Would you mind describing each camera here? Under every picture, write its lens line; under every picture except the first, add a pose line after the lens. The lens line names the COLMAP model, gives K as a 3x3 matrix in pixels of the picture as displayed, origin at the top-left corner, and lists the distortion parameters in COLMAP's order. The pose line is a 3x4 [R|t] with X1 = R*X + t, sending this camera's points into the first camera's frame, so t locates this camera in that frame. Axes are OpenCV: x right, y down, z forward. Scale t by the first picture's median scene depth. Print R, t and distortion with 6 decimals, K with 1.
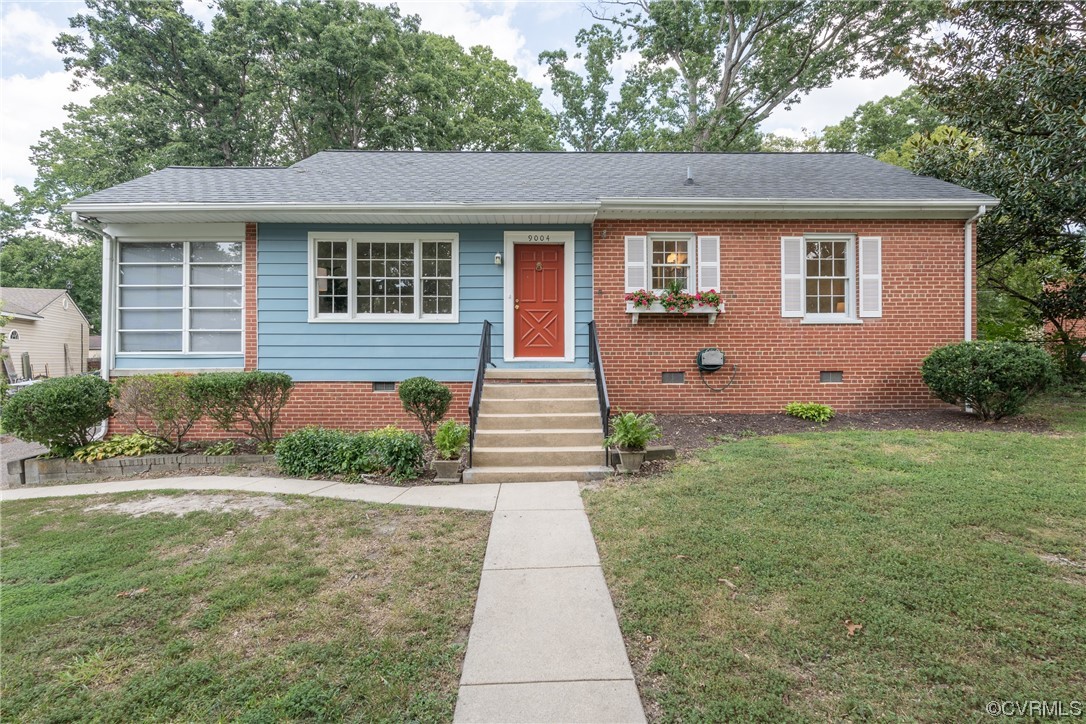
lens RADIAL K [[543.5, 0, 546.2], [0, 543.5, 356.6], [0, 0, 1]] dist [-0.008169, 0.003013]
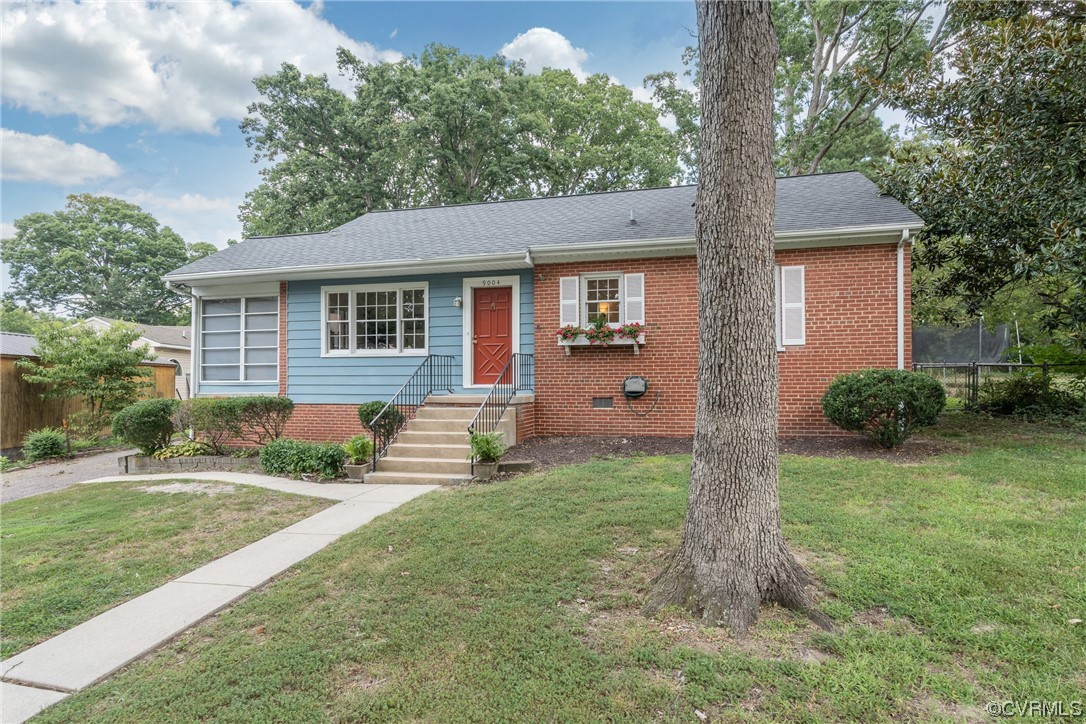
lens RADIAL K [[543.5, 0, 538.4], [0, 543.5, 369.7], [0, 0, 1]] dist [-0.008169, 0.003013]
pose [[0.967732, -0.007925, -0.251859, 0.385858], [0.003736, 0.999847, -0.017107, -0.010308], [0.251956, 0.015614, 0.967613, -0.106503]]
